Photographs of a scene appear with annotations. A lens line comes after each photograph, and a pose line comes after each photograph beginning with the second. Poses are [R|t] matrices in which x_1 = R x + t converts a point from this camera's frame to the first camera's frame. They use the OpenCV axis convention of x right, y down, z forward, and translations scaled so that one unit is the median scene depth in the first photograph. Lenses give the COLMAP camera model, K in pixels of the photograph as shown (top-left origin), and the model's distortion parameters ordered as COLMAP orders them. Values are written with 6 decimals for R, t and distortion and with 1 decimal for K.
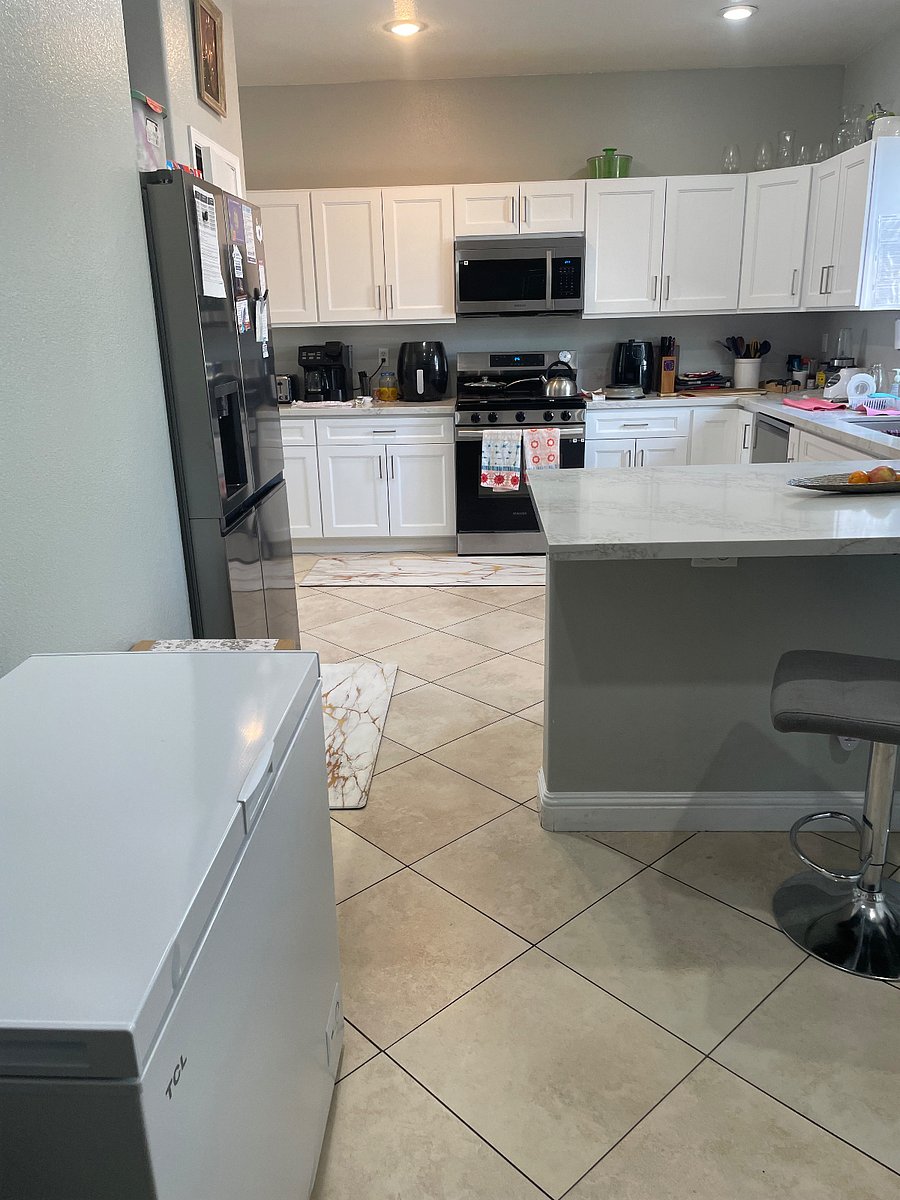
lens RADIAL K [[909.1, 0, 445.9], [0, 909.1, 598.8], [0, 0, 1]] dist [0.080566, -0.085531]
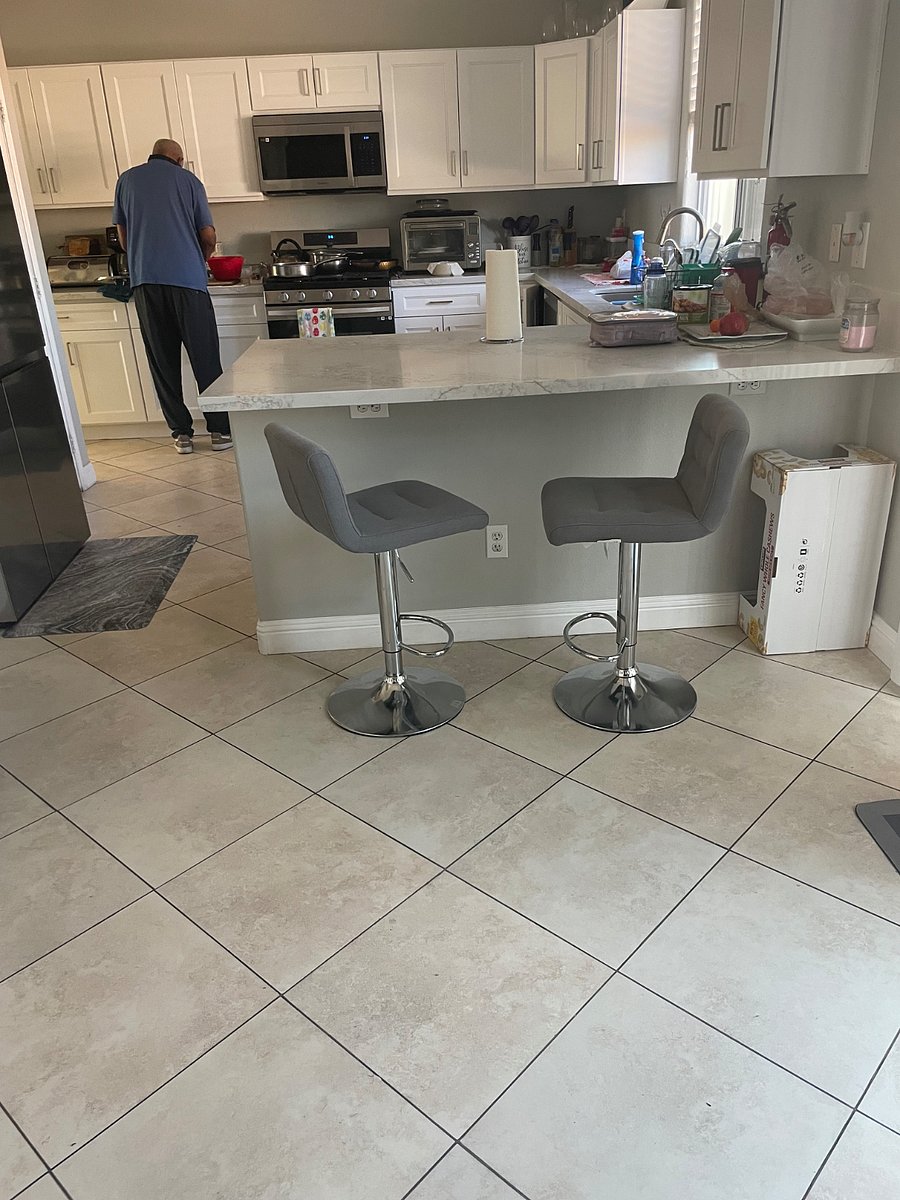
lens RADIAL K [[909.1, 0, 469.9], [0, 909.1, 607.9], [0, 0, 1]] dist [0.080566, -0.085531]
pose [[0.995919, -0.050981, 0.074469, 0.146620], [0.041484, 0.991423, 0.123930, 0.030099], [-0.080148, -0.120335, 0.989493, -0.090419]]
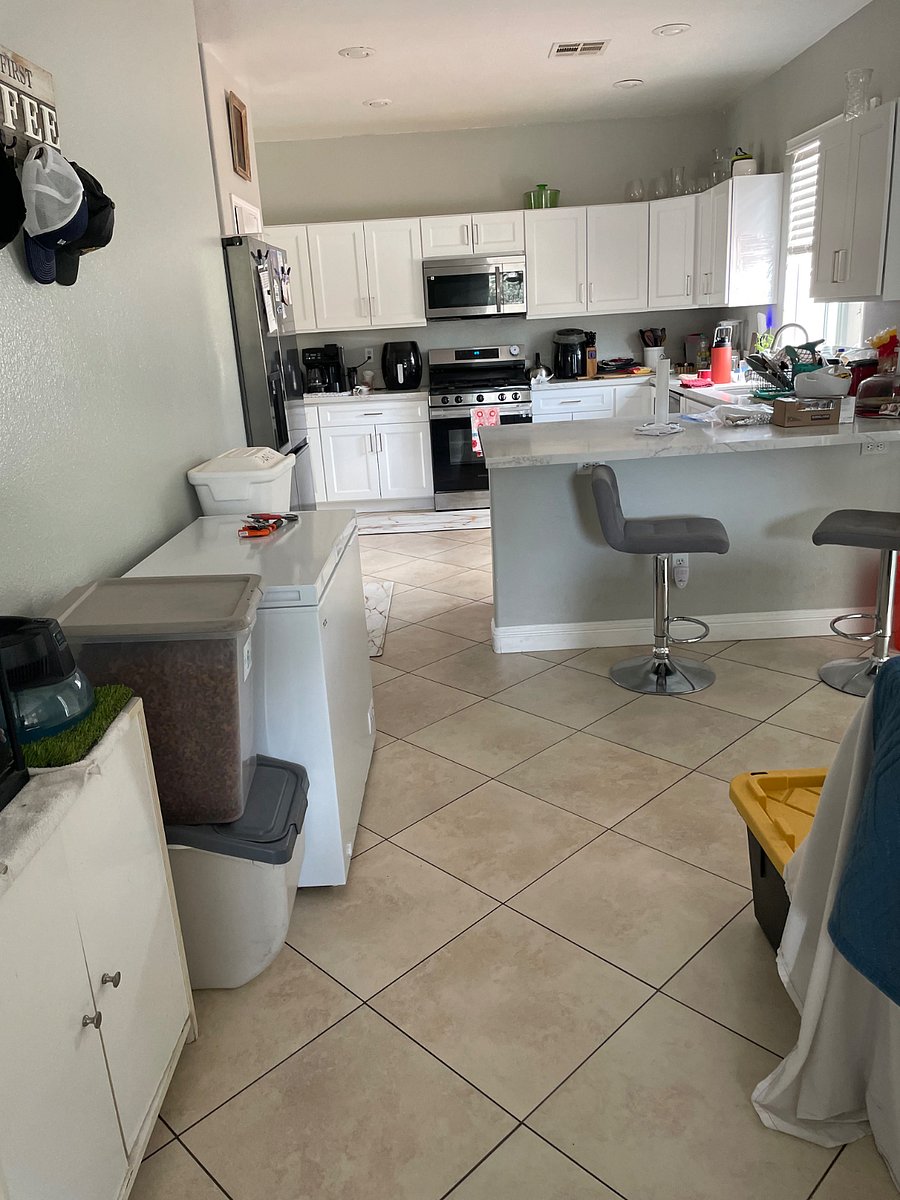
lens RADIAL K [[909.1, 0, 451.0], [0, 909.1, 603.2], [0, 0, 1]] dist [0.080566, -0.085531]
pose [[0.998894, -0.041321, 0.022451, 0.000665], [0.041269, 0.999144, 0.002792, 0.080777], [-0.022547, -0.001863, 0.999744, -0.272422]]
